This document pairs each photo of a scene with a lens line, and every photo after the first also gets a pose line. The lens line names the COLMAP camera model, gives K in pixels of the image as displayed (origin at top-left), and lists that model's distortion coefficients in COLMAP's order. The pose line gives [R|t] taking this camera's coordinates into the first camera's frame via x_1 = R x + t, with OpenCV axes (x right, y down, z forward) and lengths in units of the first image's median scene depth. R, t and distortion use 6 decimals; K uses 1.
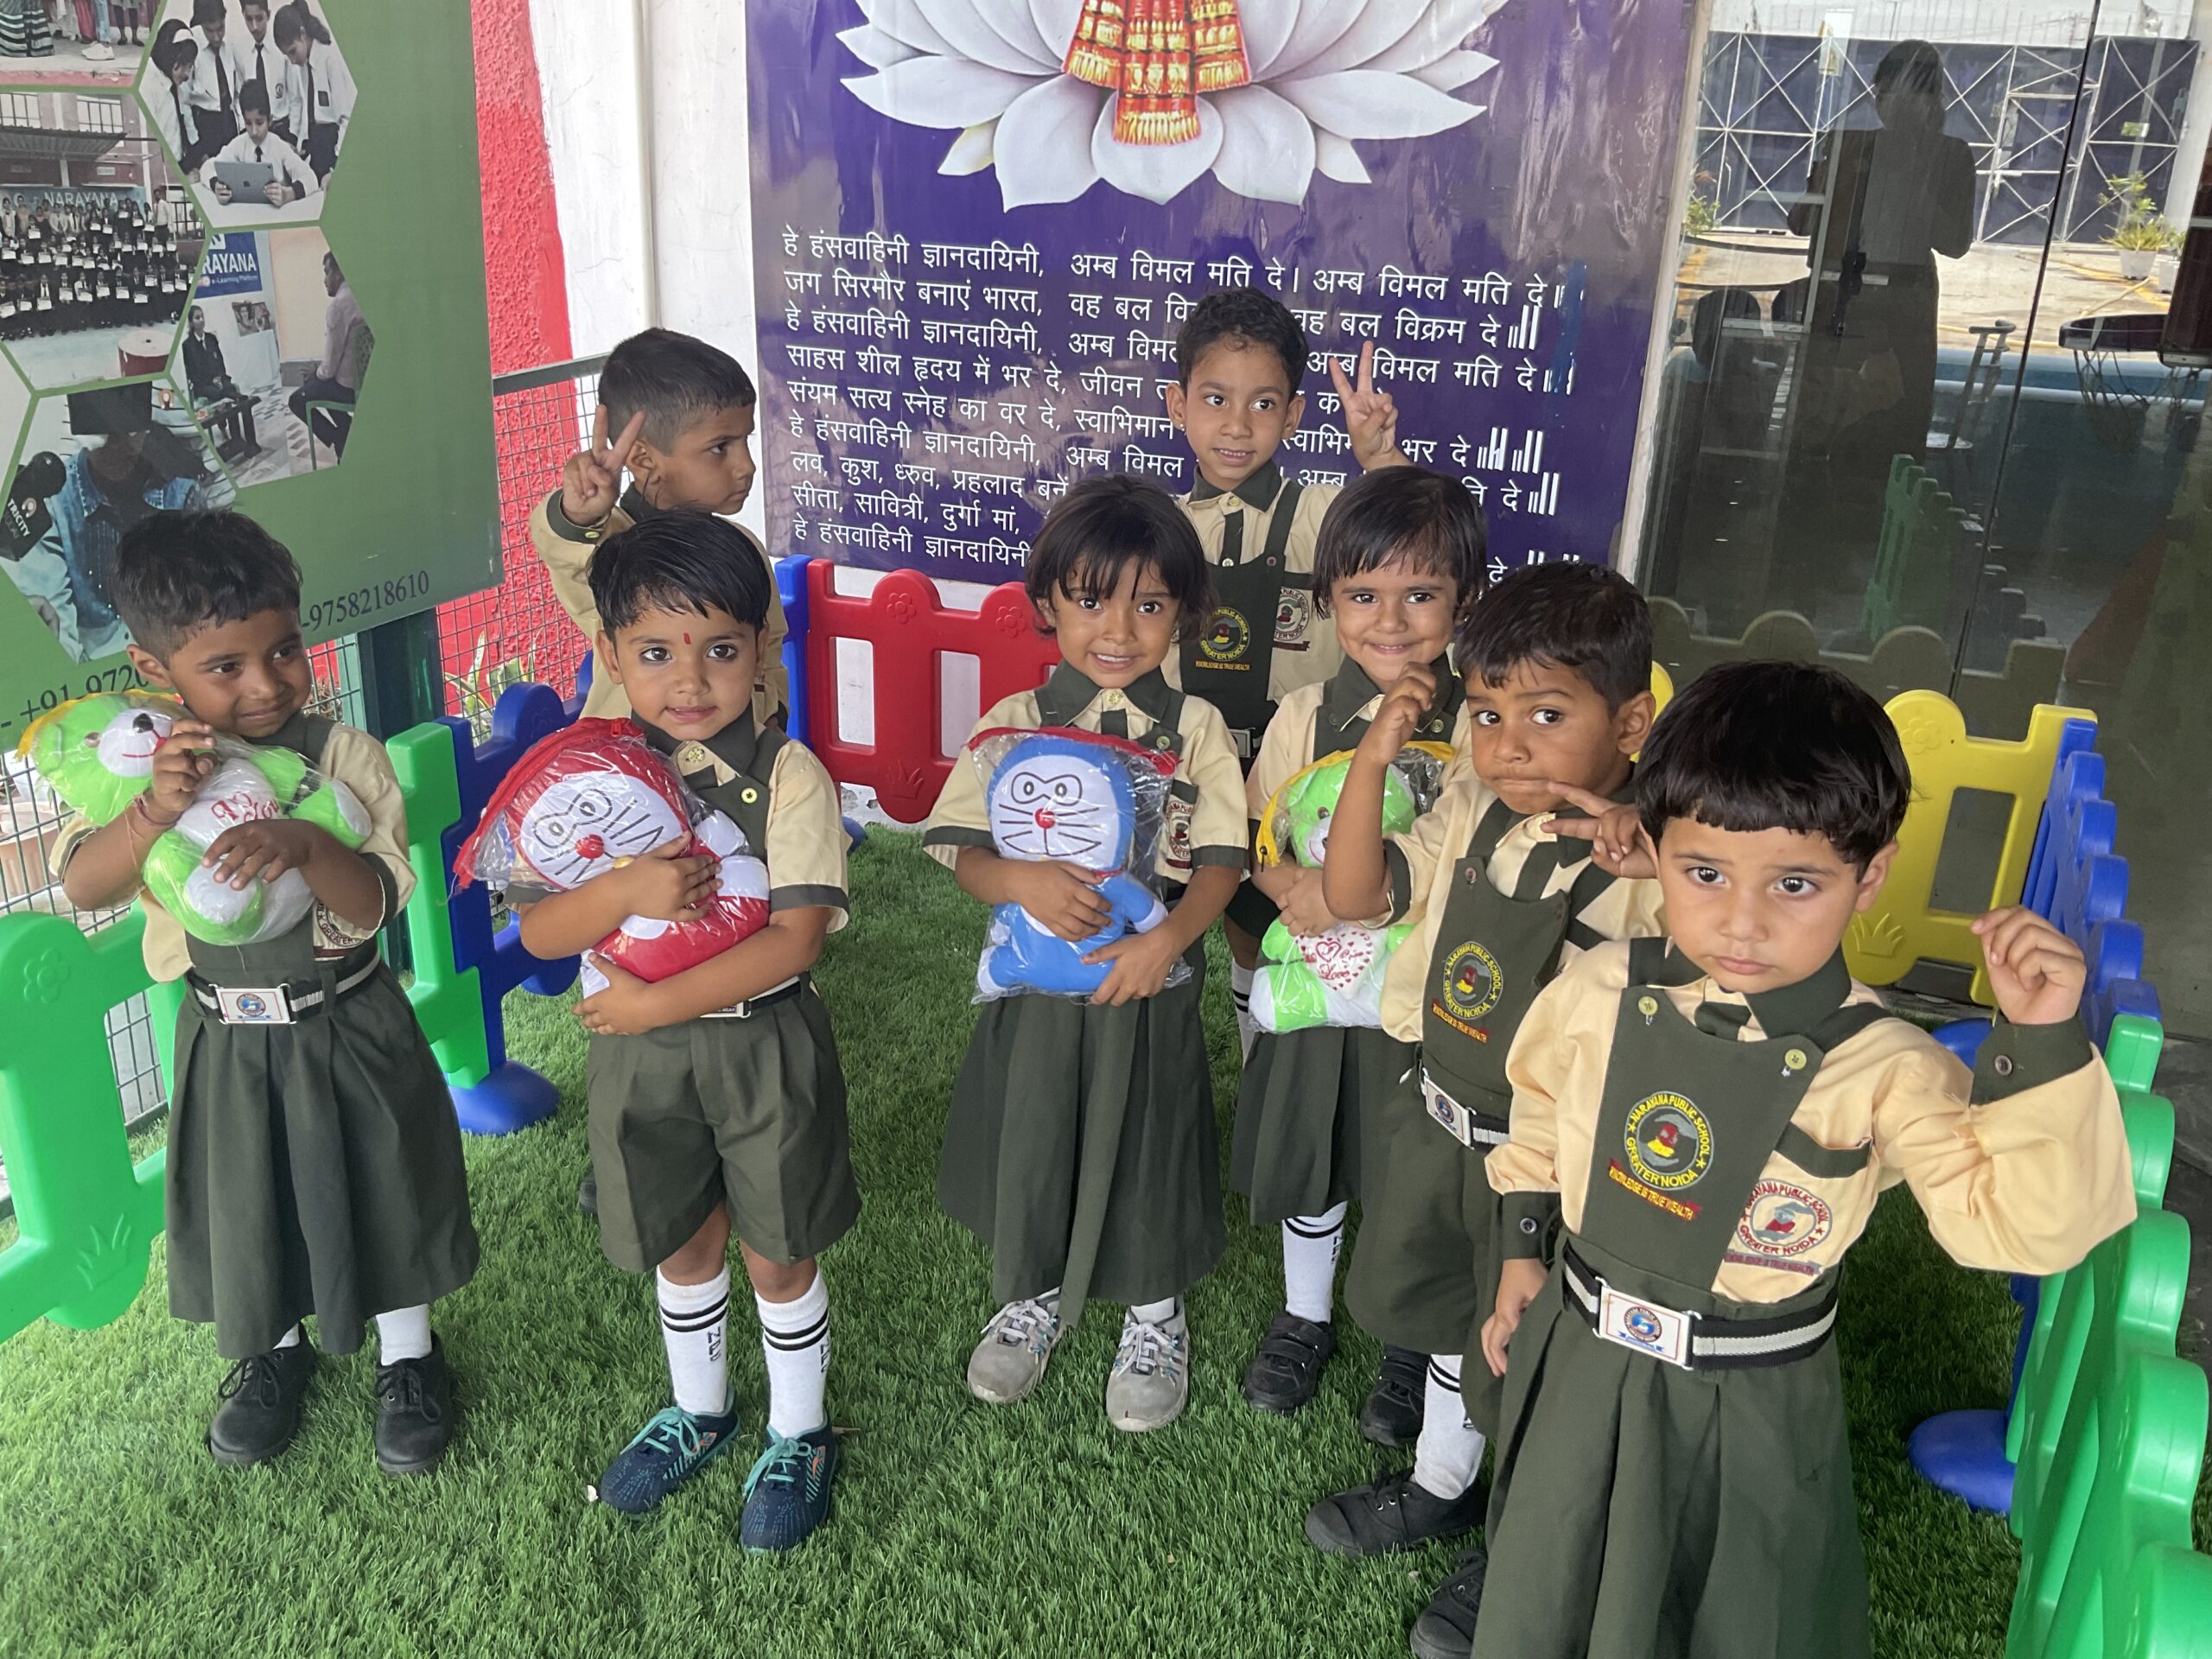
lens RADIAL K [[1874.2, 0, 1106.0], [0, 1874.2, 829.5], [0, 0, 1]] dist [0.097450, -0.136089]
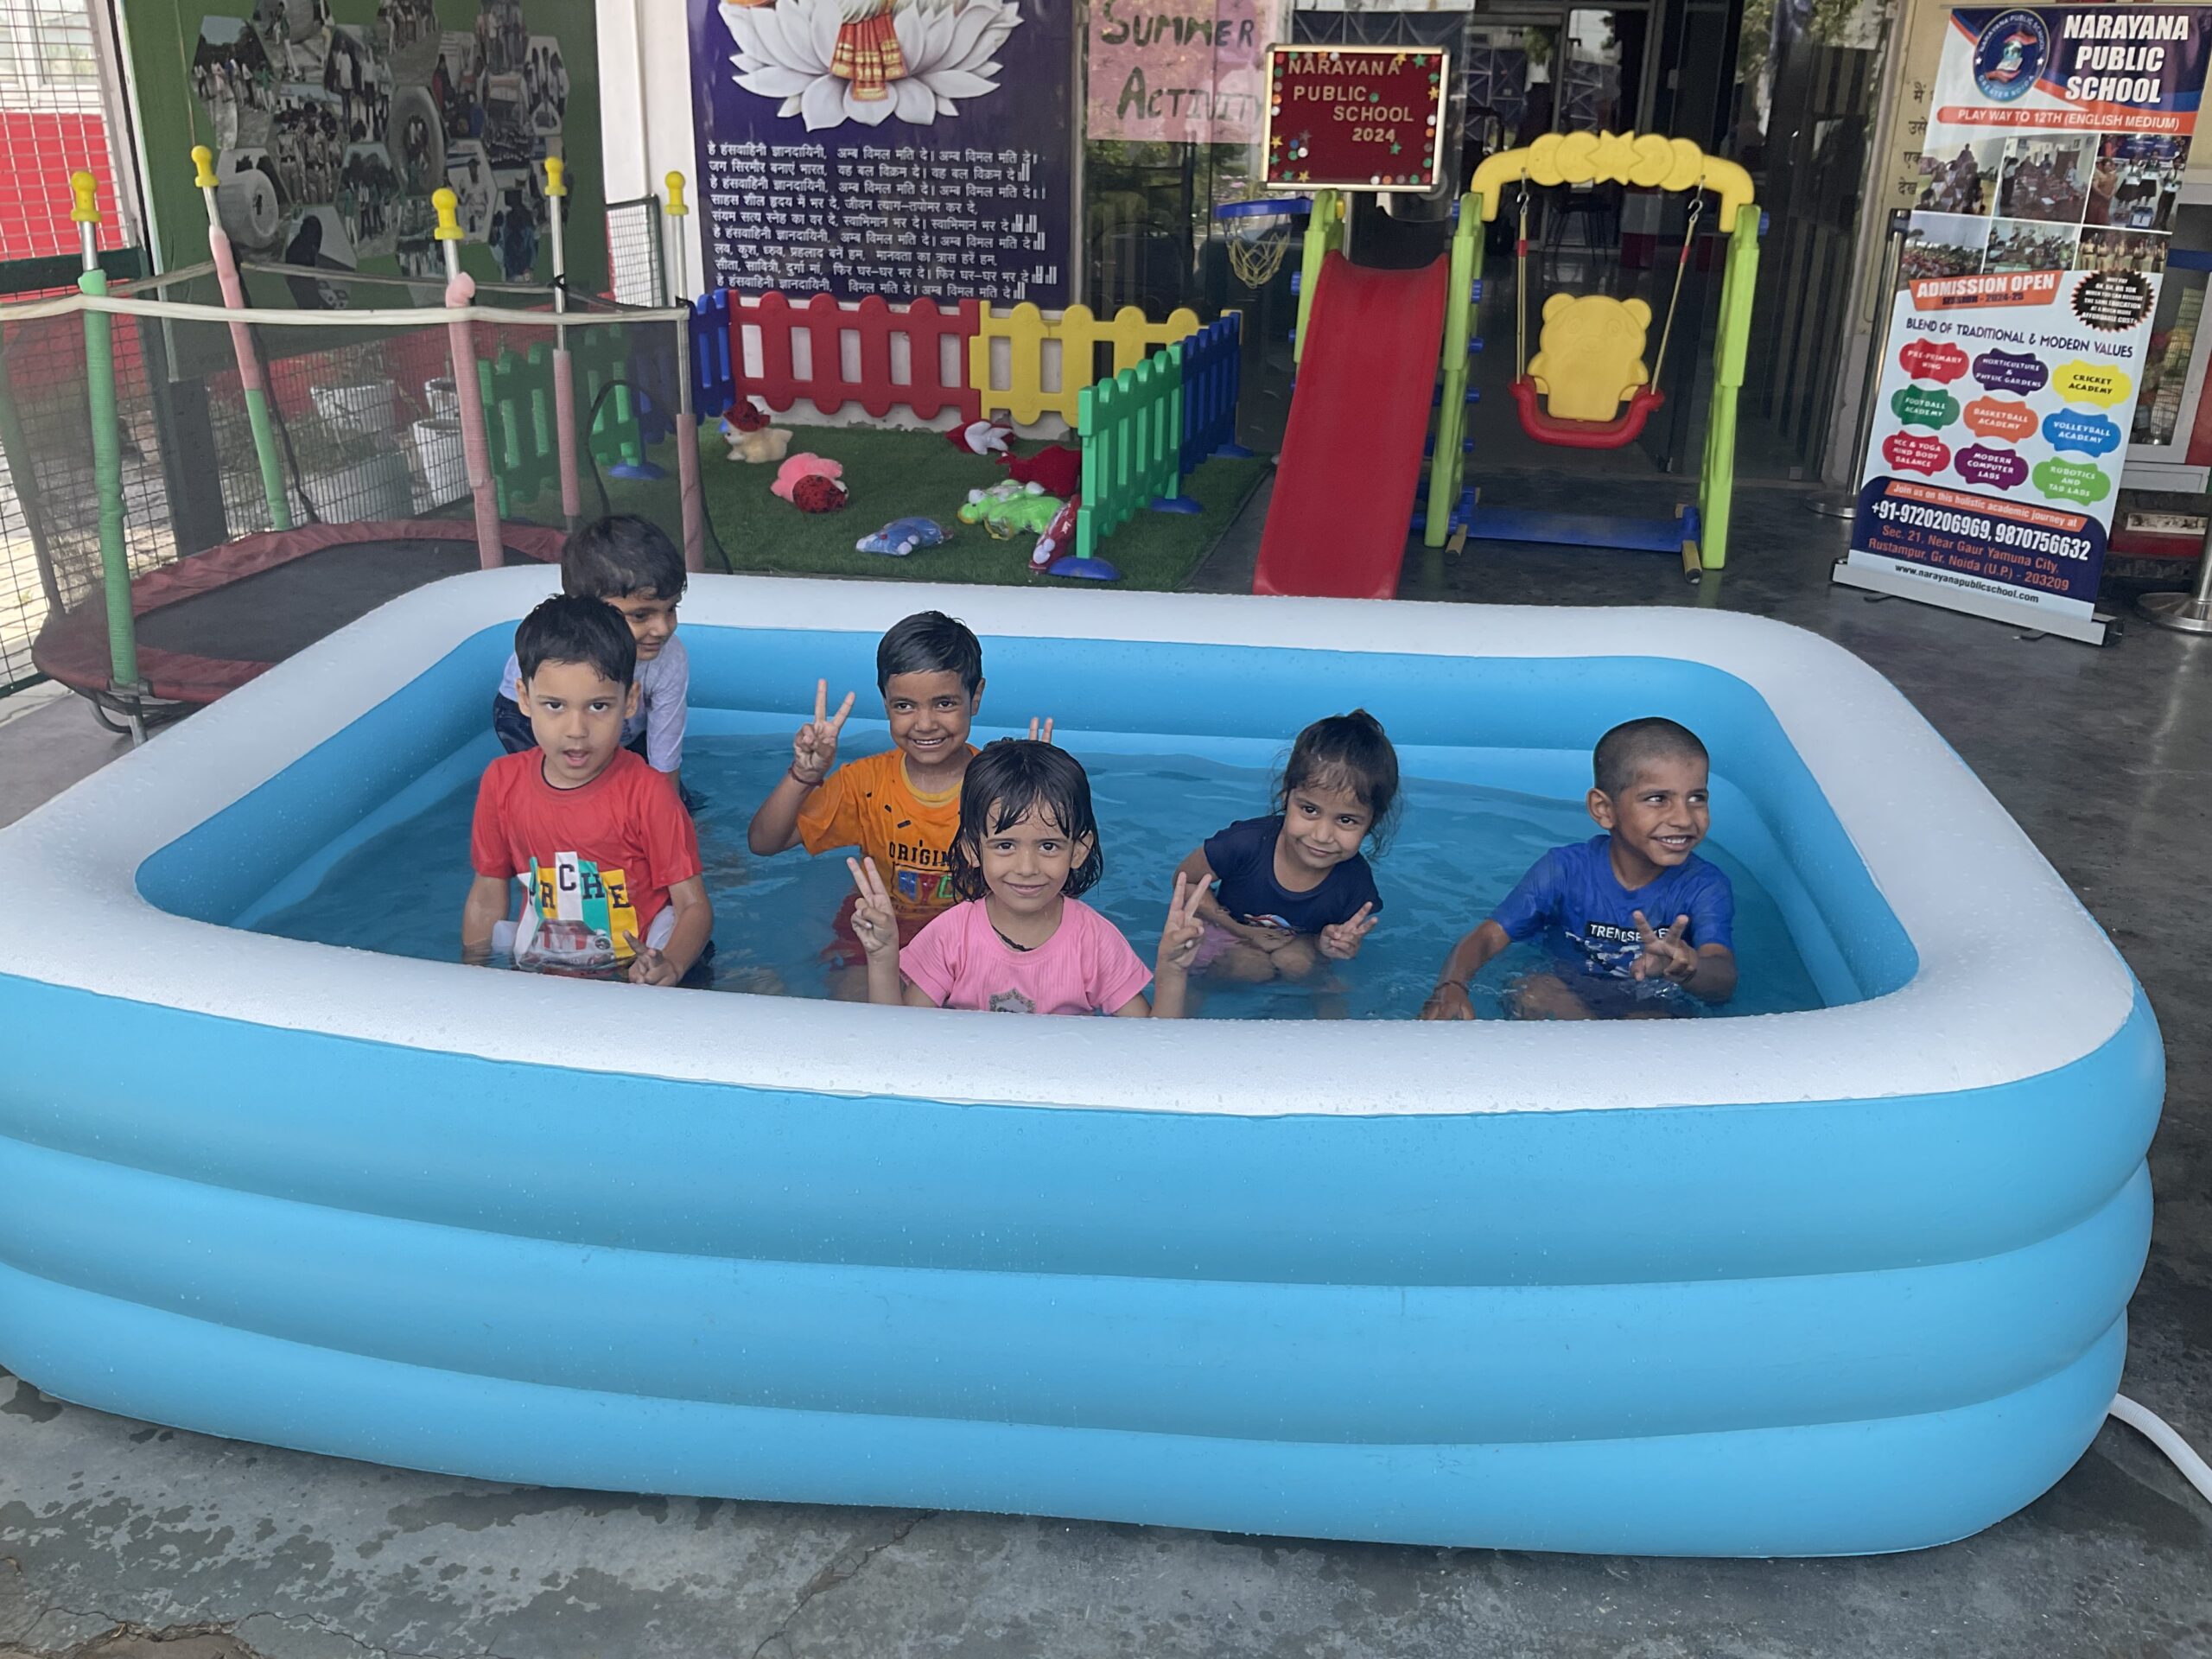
lens RADIAL K [[1868.3, 0, 1100.1], [0, 1868.3, 822.4], [0, 0, 1]] dist [0.106891, -0.211863]
pose [[0.988714, -0.071133, 0.131850, -0.065481], [0.070853, 0.997463, 0.006814, 0.547112], [-0.132000, 0.002605, 0.991246, -1.393974]]
